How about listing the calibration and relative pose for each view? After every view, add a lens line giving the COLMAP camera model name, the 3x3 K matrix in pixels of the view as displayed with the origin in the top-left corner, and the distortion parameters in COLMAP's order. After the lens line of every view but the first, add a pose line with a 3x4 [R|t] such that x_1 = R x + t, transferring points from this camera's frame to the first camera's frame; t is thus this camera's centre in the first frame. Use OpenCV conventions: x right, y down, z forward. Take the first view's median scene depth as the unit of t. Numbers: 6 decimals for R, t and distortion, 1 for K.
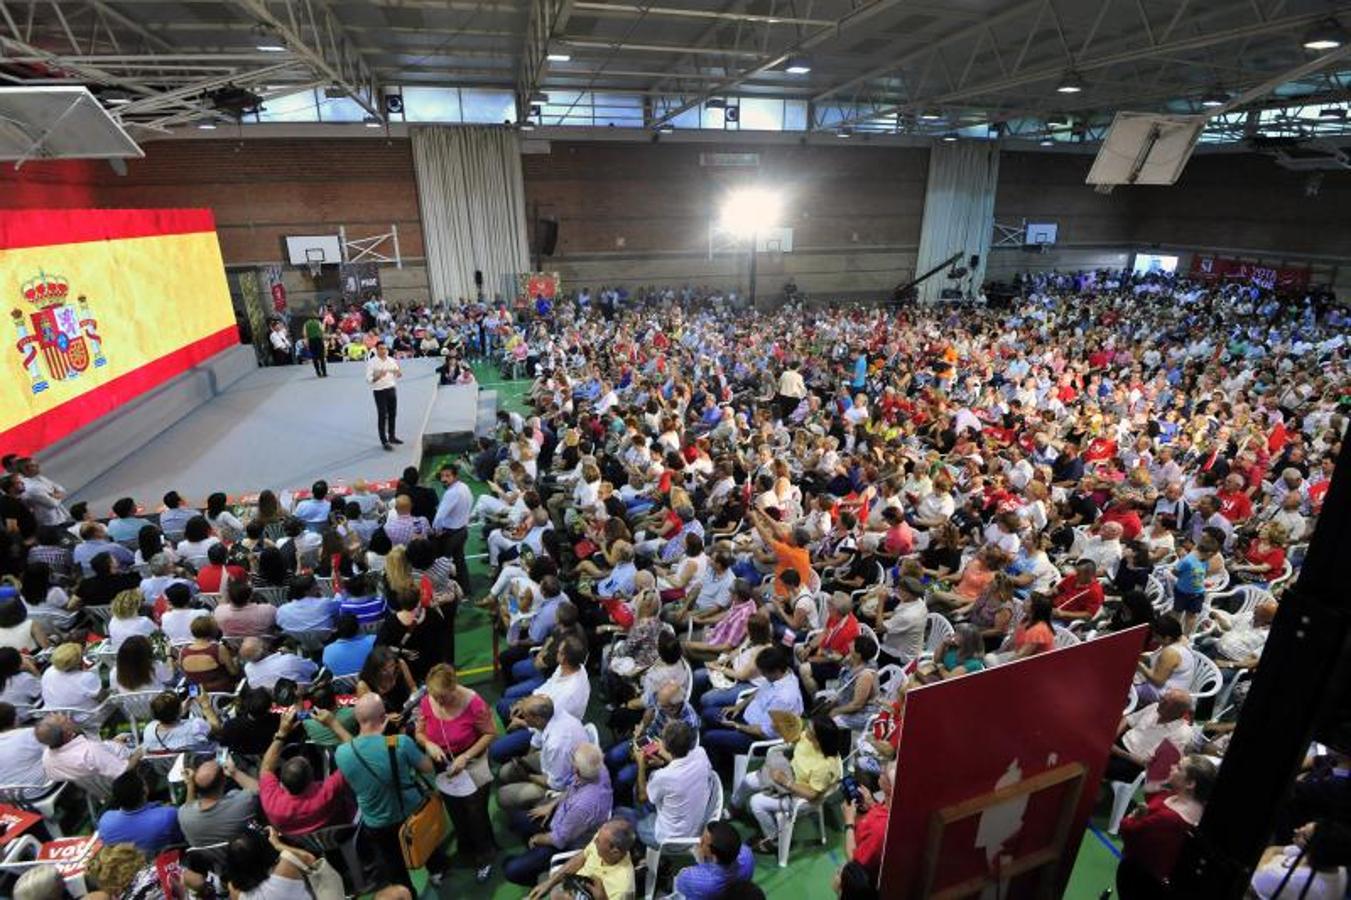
lens RADIAL K [[646.0, 0, 671.4], [0, 646.0, 428.7], [0, 0, 1]] dist [-0.002938, -0.031763]
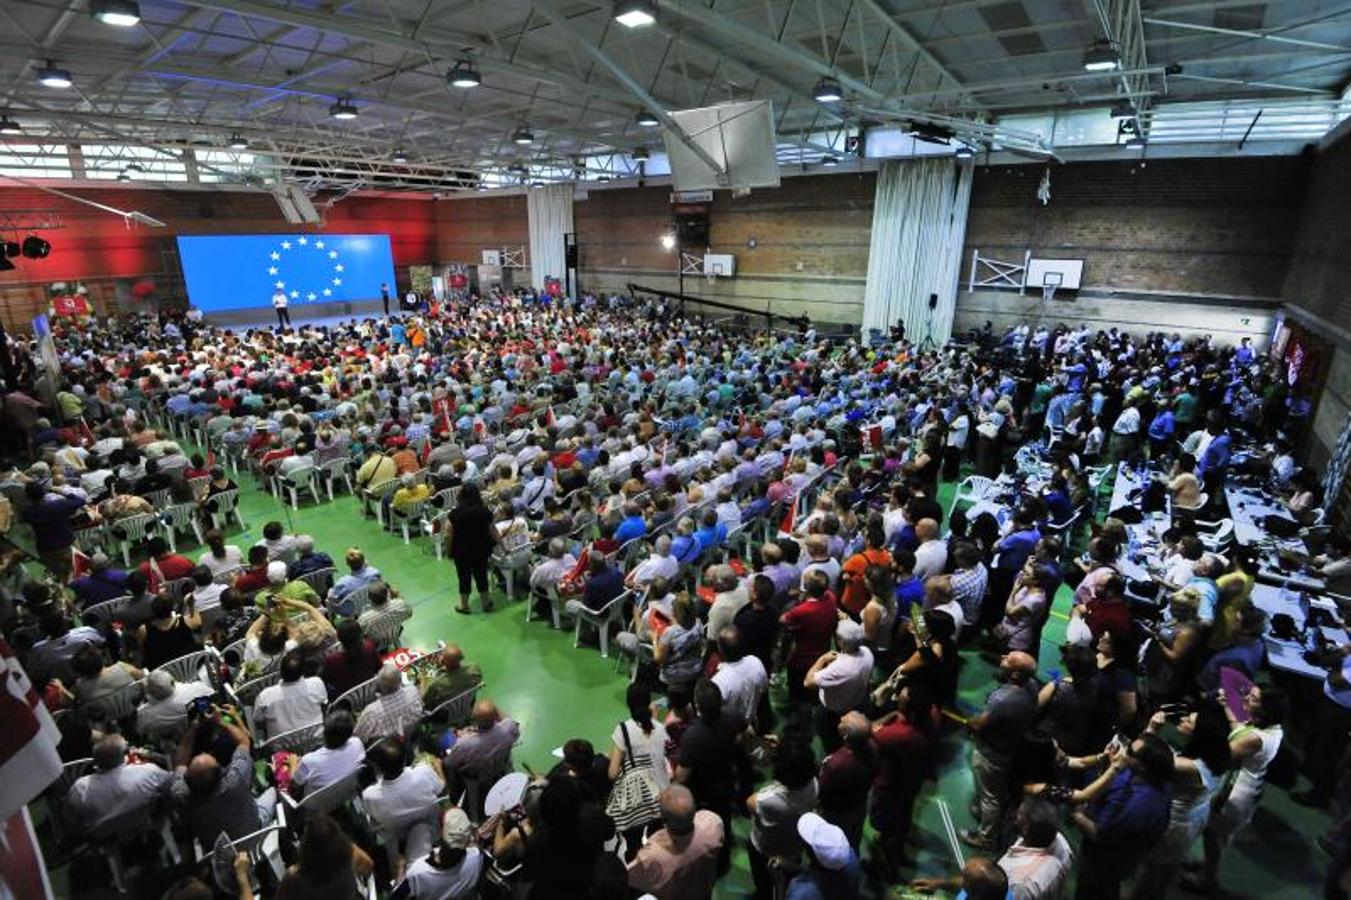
lens RADIAL K [[646.0, 0, 671.4], [0, 646.0, 428.7], [0, 0, 1]] dist [-0.002938, -0.031763]
pose [[0.583086, 0.236503, -0.777224, 1.157765], [-0.264614, 0.959807, 0.093543, -0.111139], [0.768108, 0.151120, 0.622232, 0.305032]]
